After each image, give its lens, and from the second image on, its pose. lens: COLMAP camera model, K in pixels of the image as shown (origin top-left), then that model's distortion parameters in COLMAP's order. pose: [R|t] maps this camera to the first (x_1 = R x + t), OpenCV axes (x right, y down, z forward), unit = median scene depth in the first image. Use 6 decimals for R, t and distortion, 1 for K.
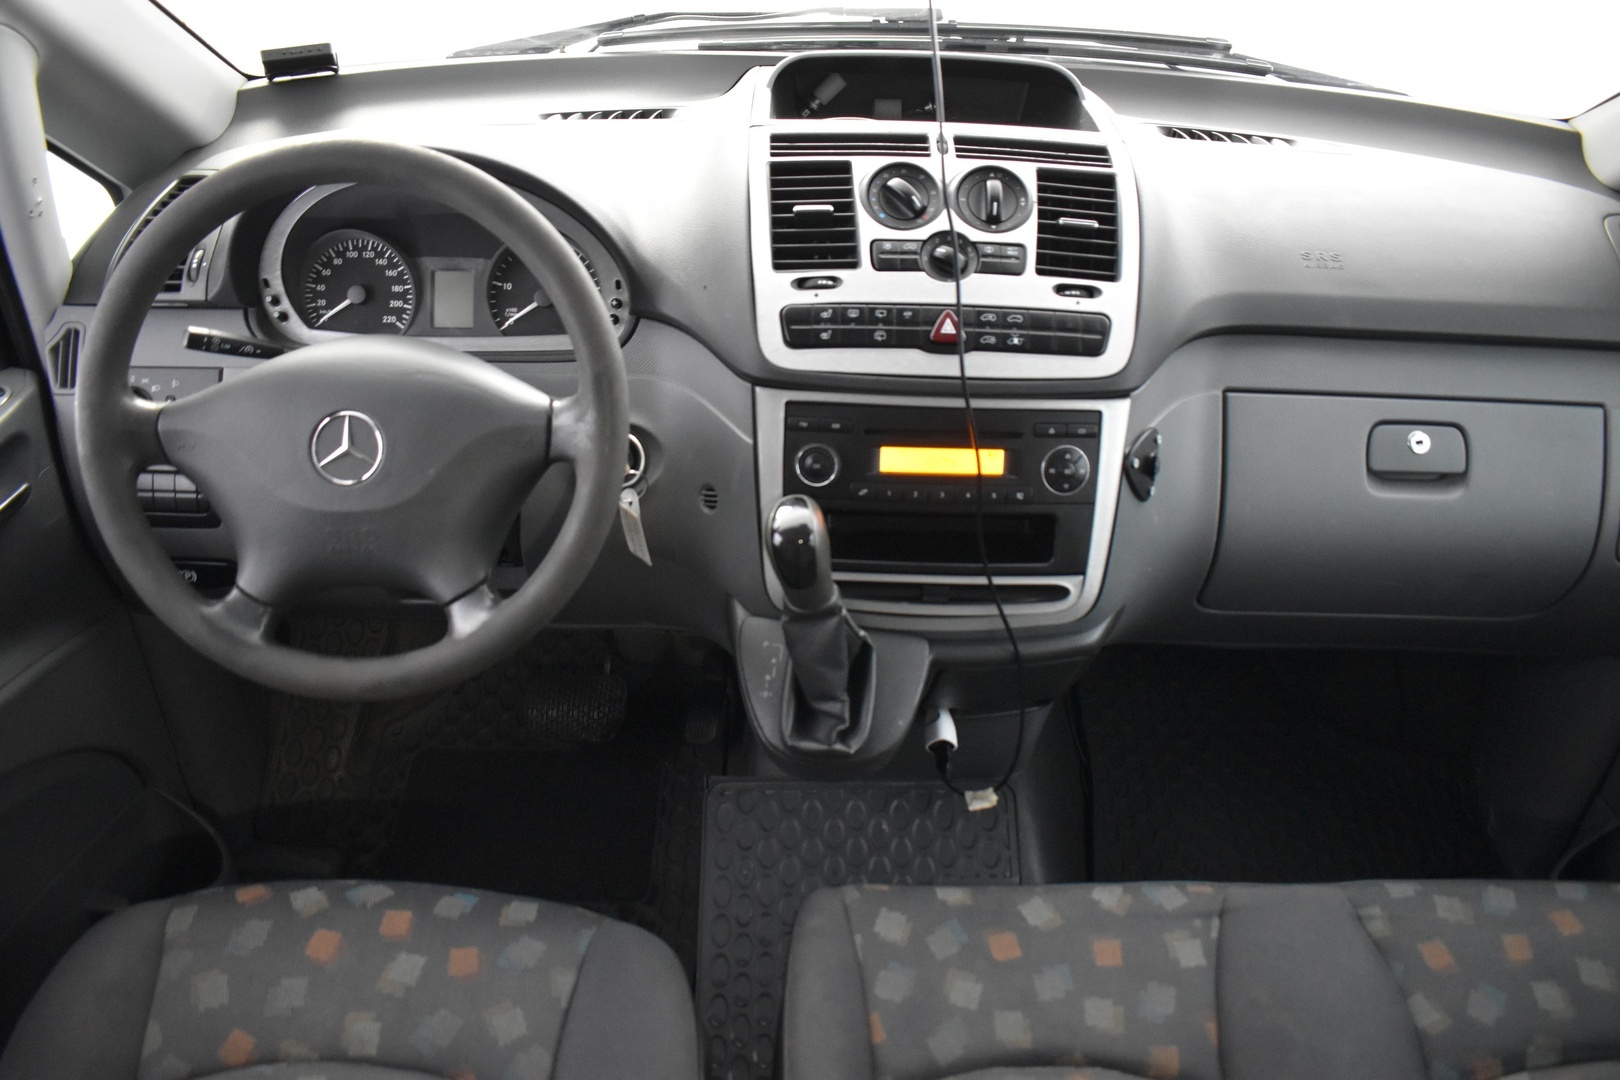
lens RADIAL K [[1258.2, 0, 810.0], [0, 1258.2, 540.0], [0, 0, 1]] dist [-0.088879, 0.007647]
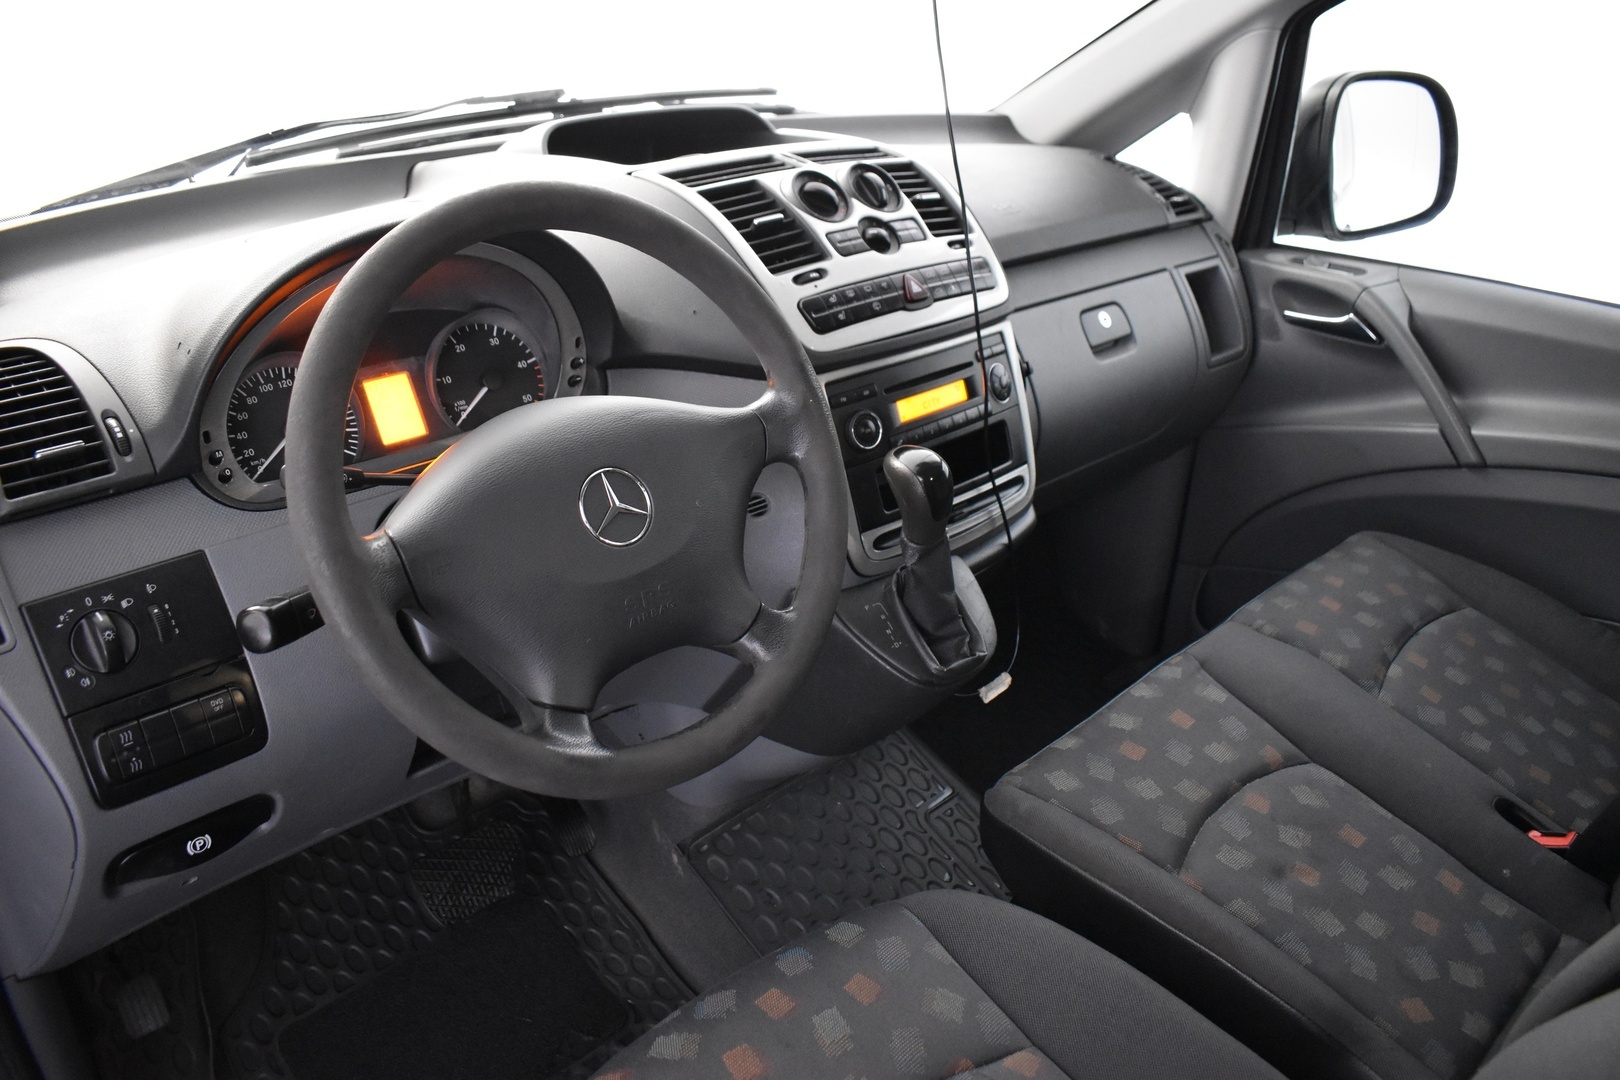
lens RADIAL K [[1258.2, 0, 810.0], [0, 1258.2, 540.0], [0, 0, 1]] dist [-0.088879, 0.007647]
pose [[0.706202, -0.316970, 0.633095, -0.757746], [0.389899, 0.920492, 0.025938, -0.018134], [-0.590981, 0.228526, 0.773639, 0.187106]]
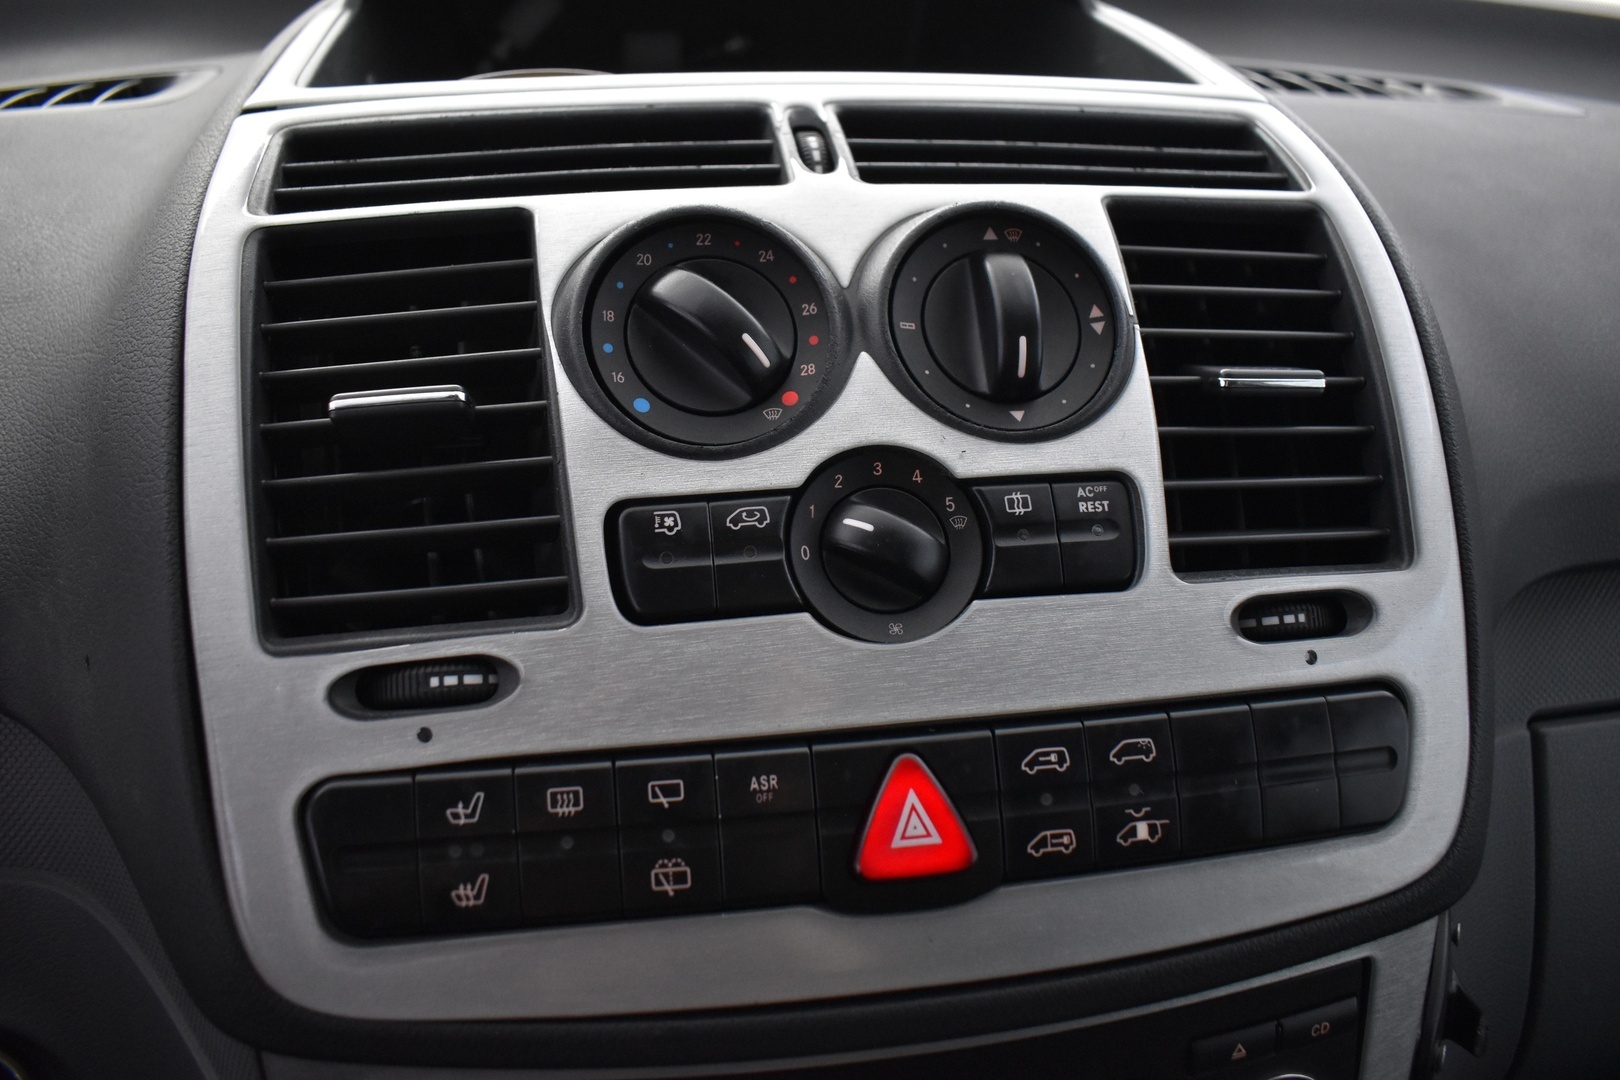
lens RADIAL K [[1258.2, 0, 810.0], [0, 1258.2, 540.0], [0, 0, 1]] dist [-0.088879, 0.007647]
pose [[0.985763, -0.088503, 0.142963, 0.051534], [0.083626, 0.995703, 0.039784, -0.235560], [-0.145870, -0.027262, 0.988928, 0.703788]]
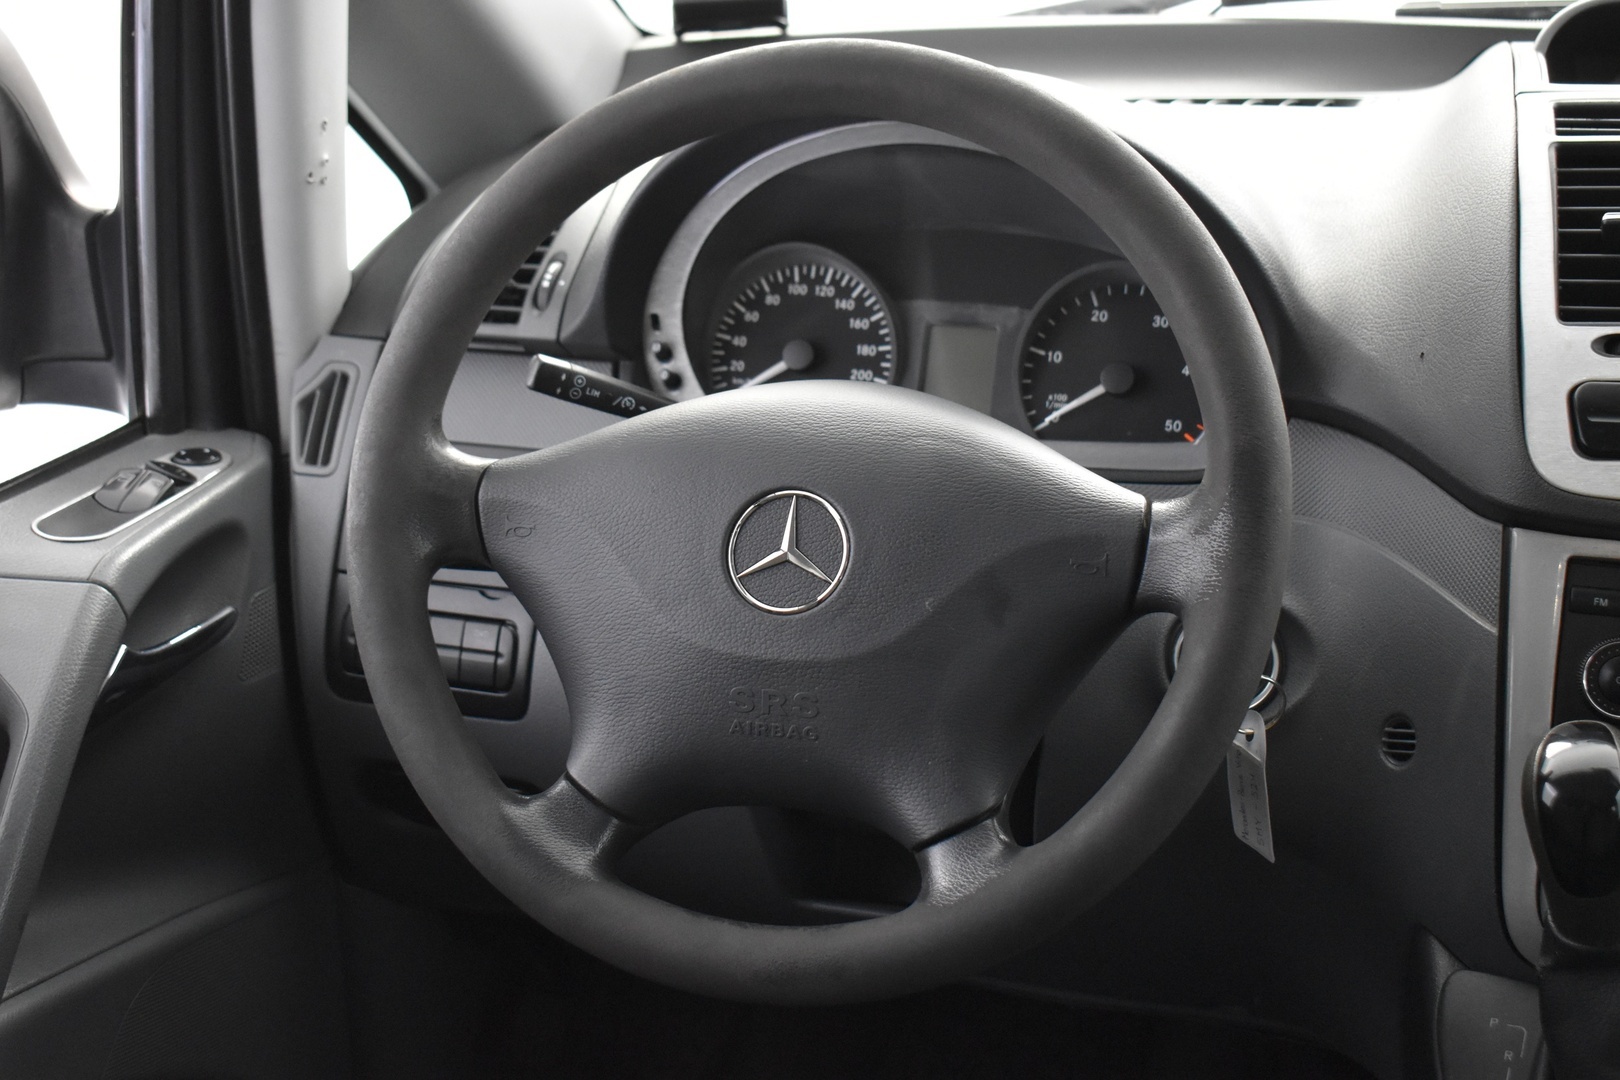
lens RADIAL K [[2286.6, 0, 810.0], [0, 2286.6, 540.0], [0, 0, 1]] dist [-0.050789, -0.063101]
pose [[0.956859, 0.066498, -0.282841, -0.054358], [-0.124969, 0.973007, -0.194012, 0.109026], [0.262305, 0.220989, 0.939340, 0.003858]]
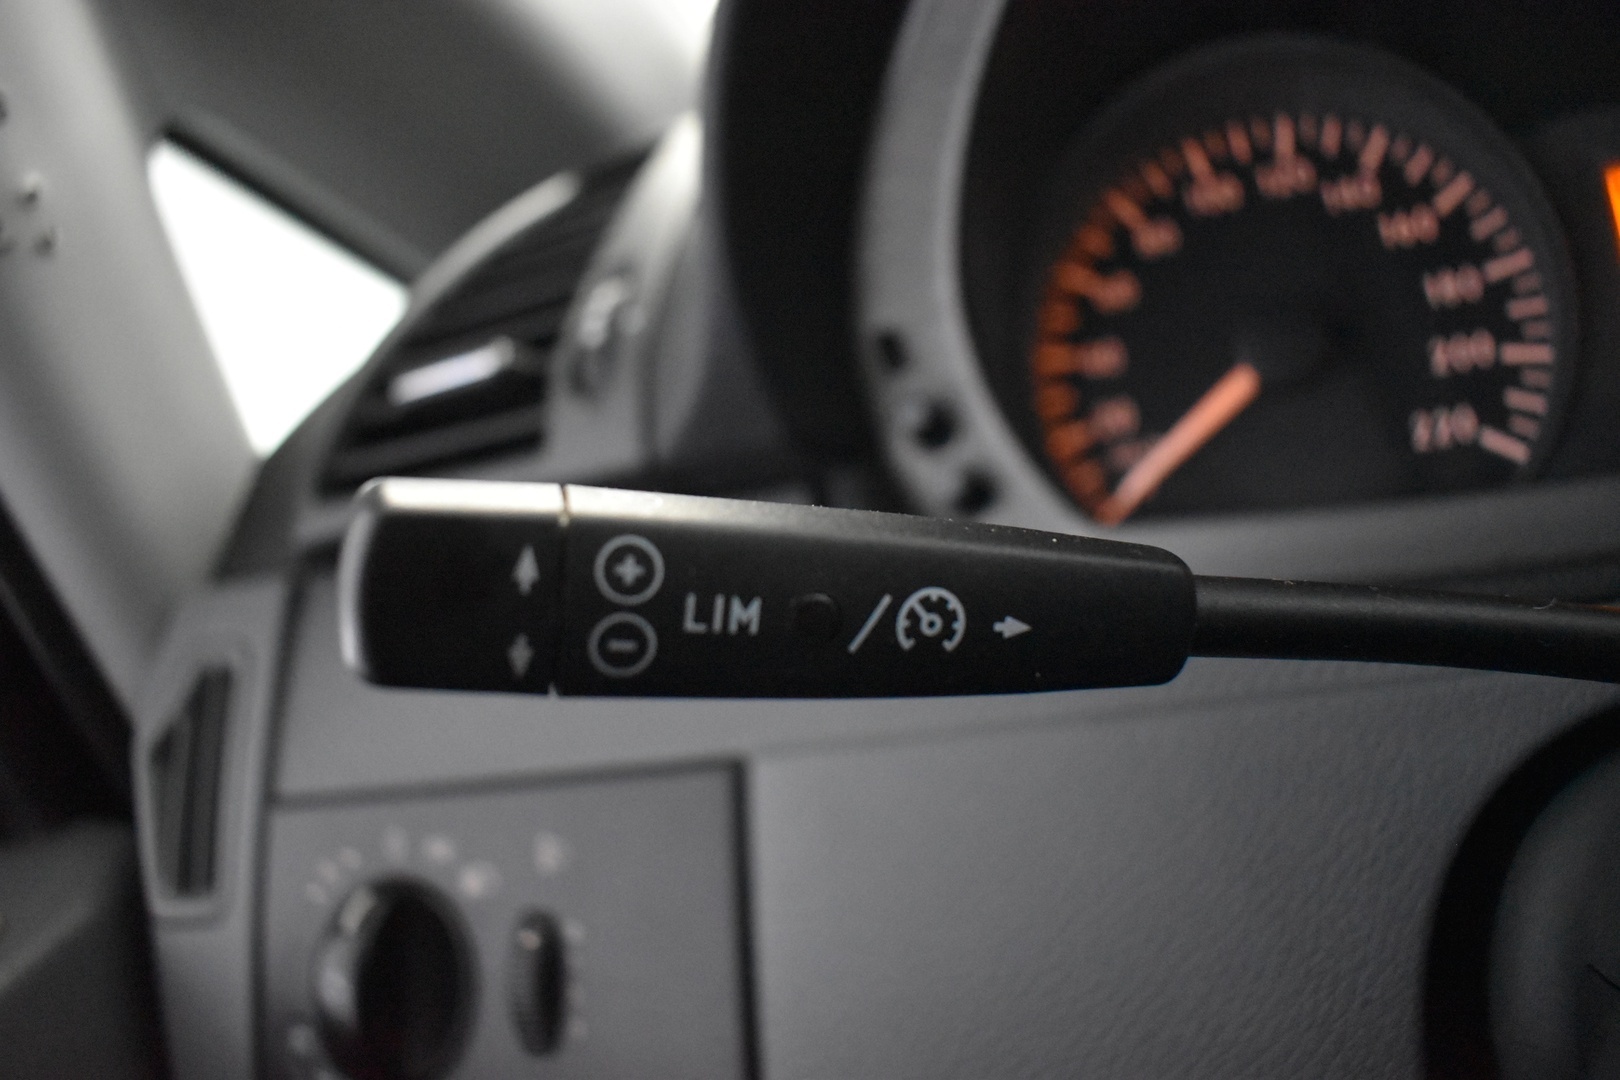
lens RADIAL K [[1258.2, 0, 810.0], [0, 1258.2, 540.0], [0, 0, 1]] dist [-0.088879, 0.007647]
pose [[0.908847, -0.183326, -0.374686, -0.411304], [0.091596, 0.964032, -0.249503, -0.131520], [0.406950, 0.192440, 0.892950, 0.873268]]
